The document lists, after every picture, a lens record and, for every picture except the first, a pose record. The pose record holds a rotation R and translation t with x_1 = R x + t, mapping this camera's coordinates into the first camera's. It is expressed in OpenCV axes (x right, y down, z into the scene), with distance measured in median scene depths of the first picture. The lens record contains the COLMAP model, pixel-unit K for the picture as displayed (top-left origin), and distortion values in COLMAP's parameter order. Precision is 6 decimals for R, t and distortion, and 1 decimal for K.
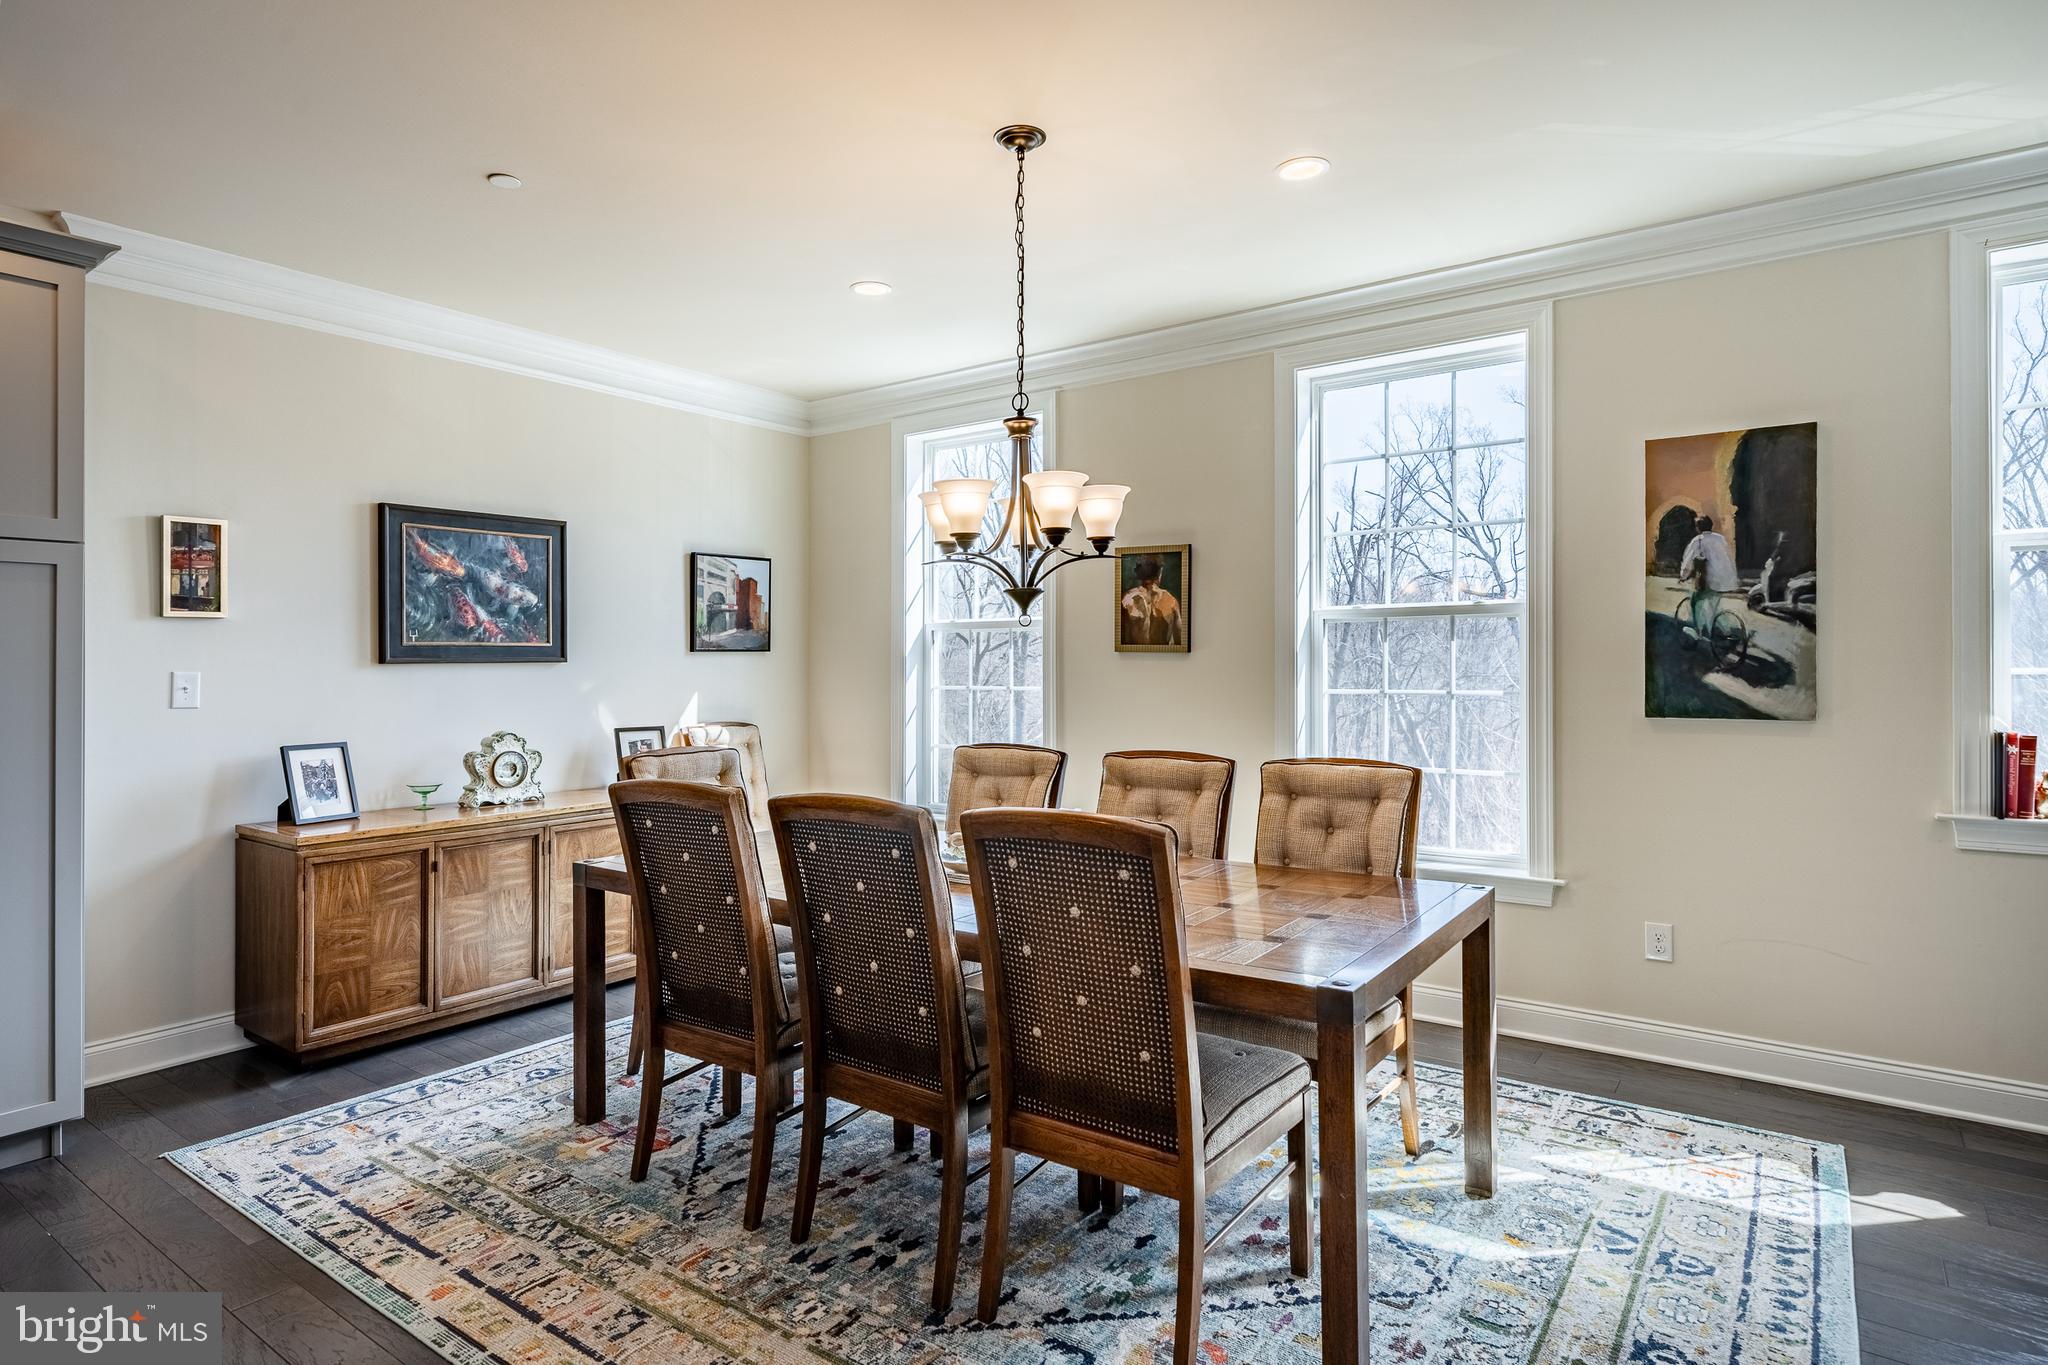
lens RADIAL K [[1079.0, 0, 1032.8], [0, 1079.0, 673.8], [0, 0, 1]] dist [-0.006193, 0.004124]
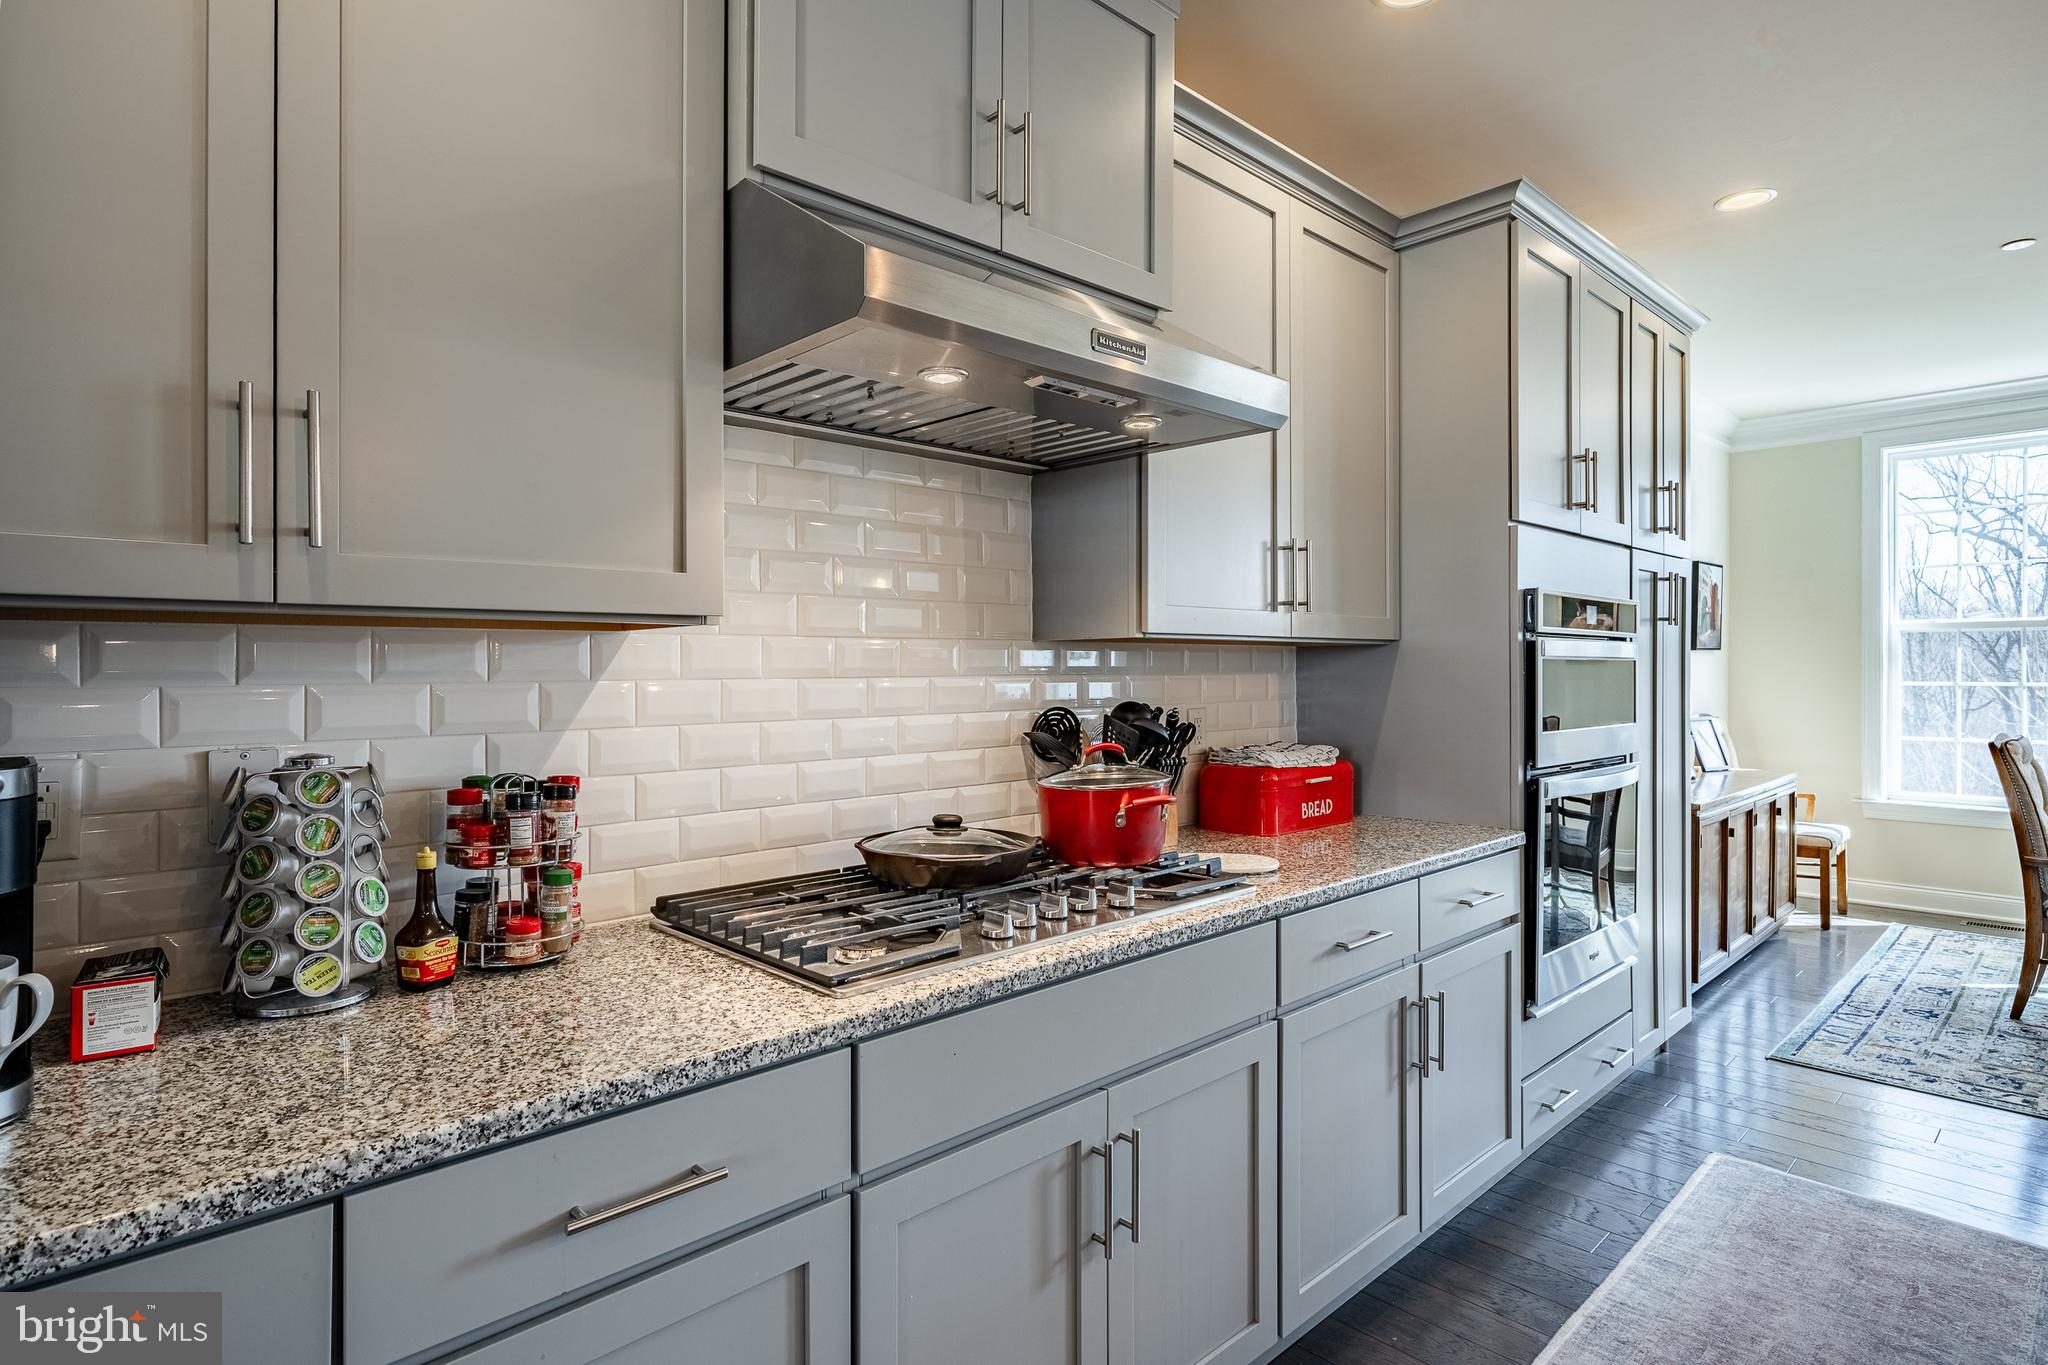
lens RADIAL K [[1079.0, 0, 1003.0], [0, 1079.0, 672.6], [0, 0, 1]] dist [-0.006193, 0.004124]
pose [[0.982014, 0.000720, -0.188806, -1.219310], [-0.001085, 0.999998, -0.001831, 0.007057], [0.188805, 0.002003, 0.982013, -0.324617]]
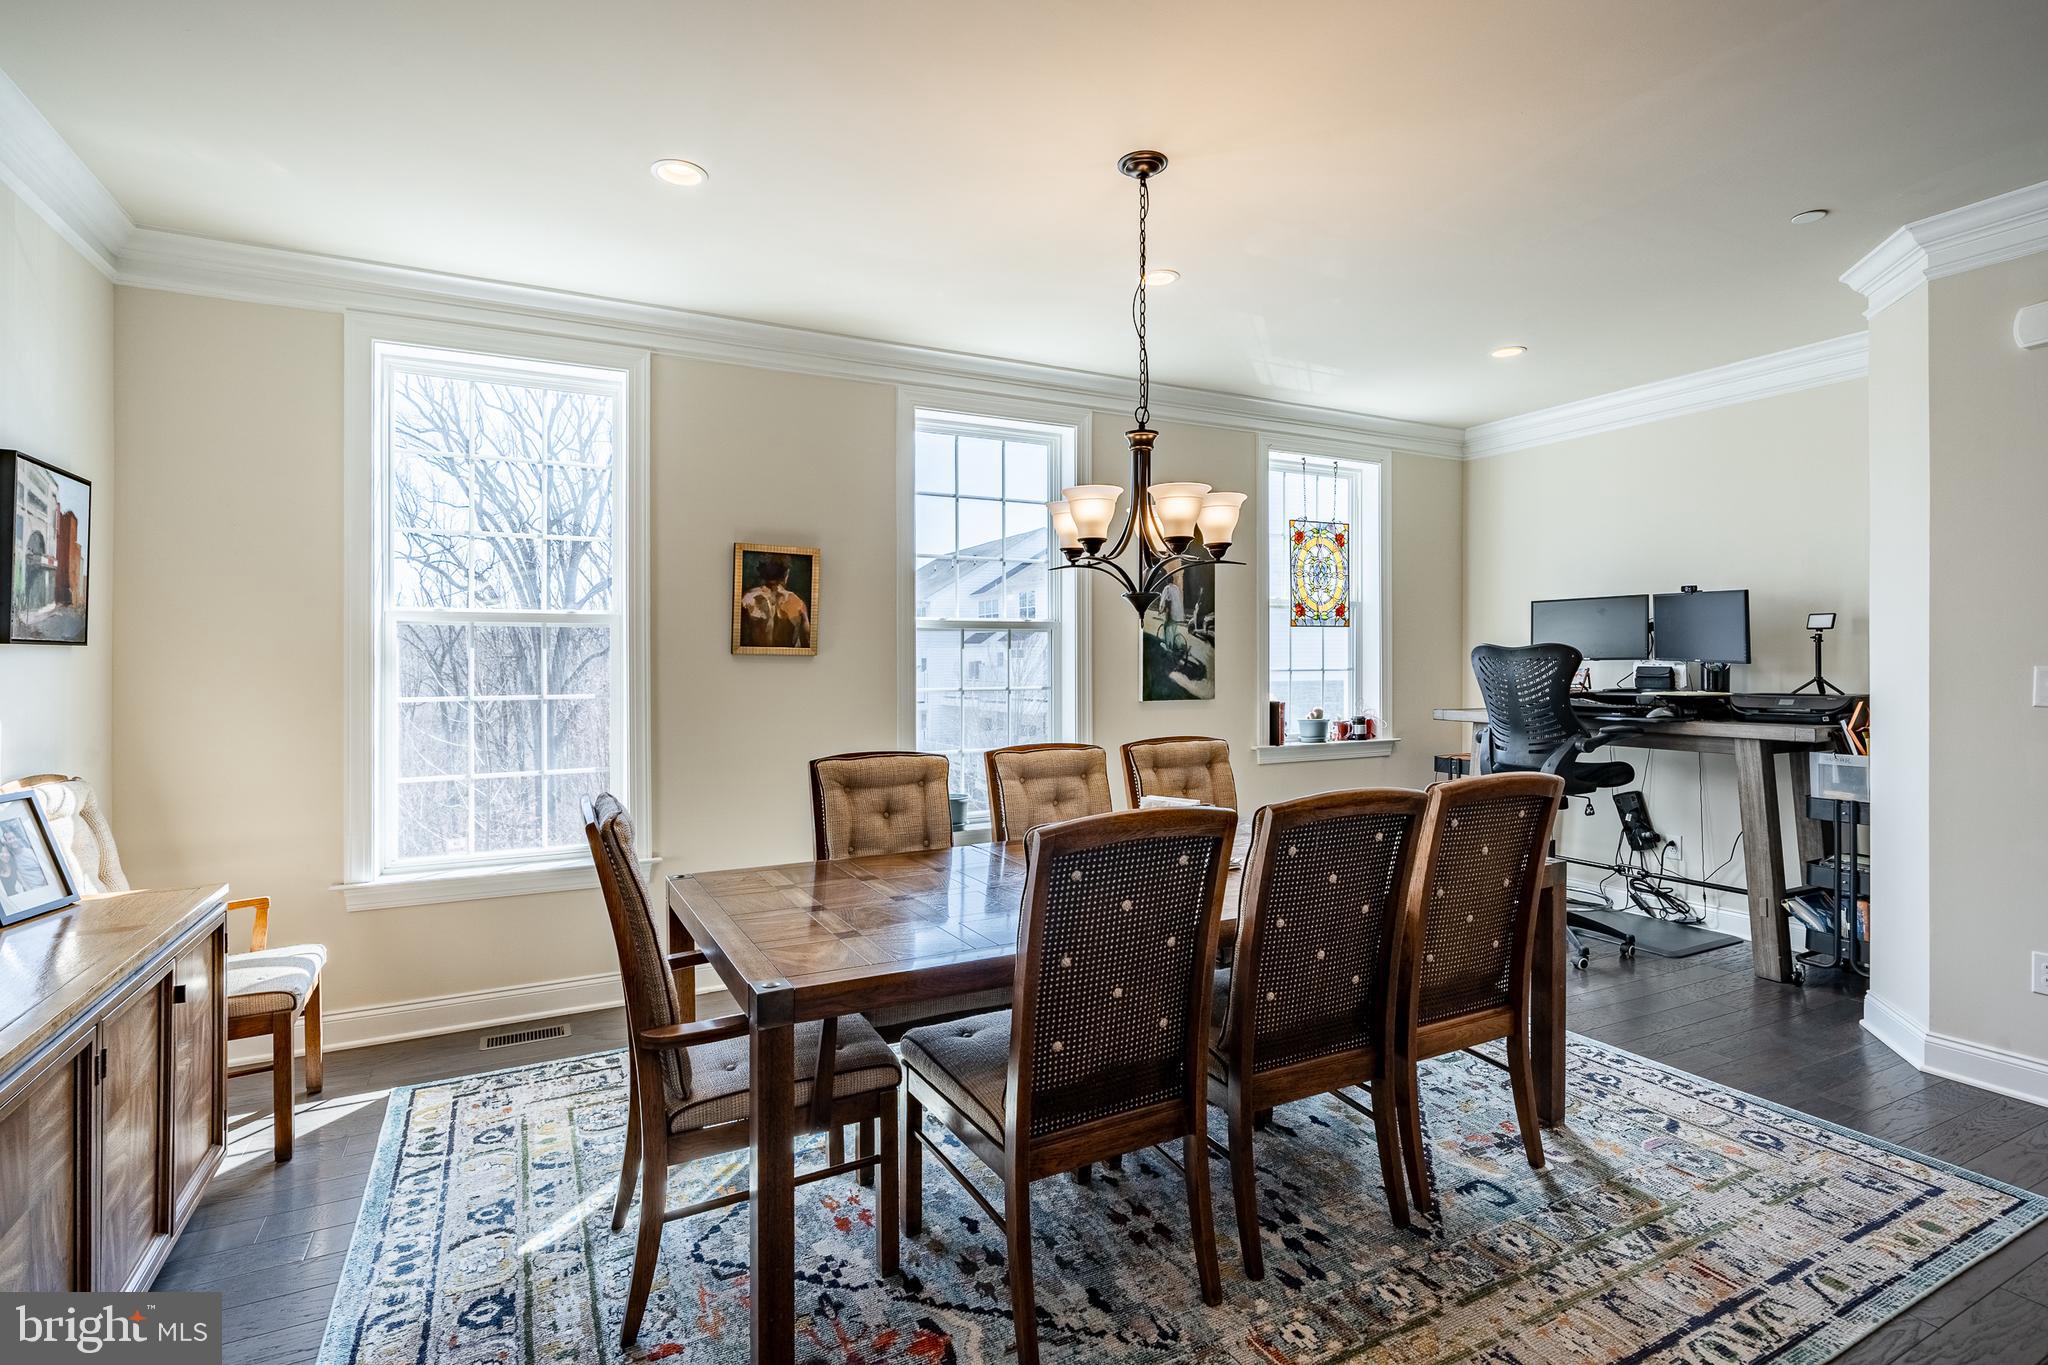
lens RADIAL K [[968.6, 0, 1001.3], [0, 968.6, 655.4], [0, 0, 1]] dist [0.012631, -0.002892]
pose [[0.466075, 0.010213, 0.884686, -0.767528], [0.010531, 0.999799, -0.017090, -0.003450], [-0.884683, 0.017282, 0.465873, 0.559608]]
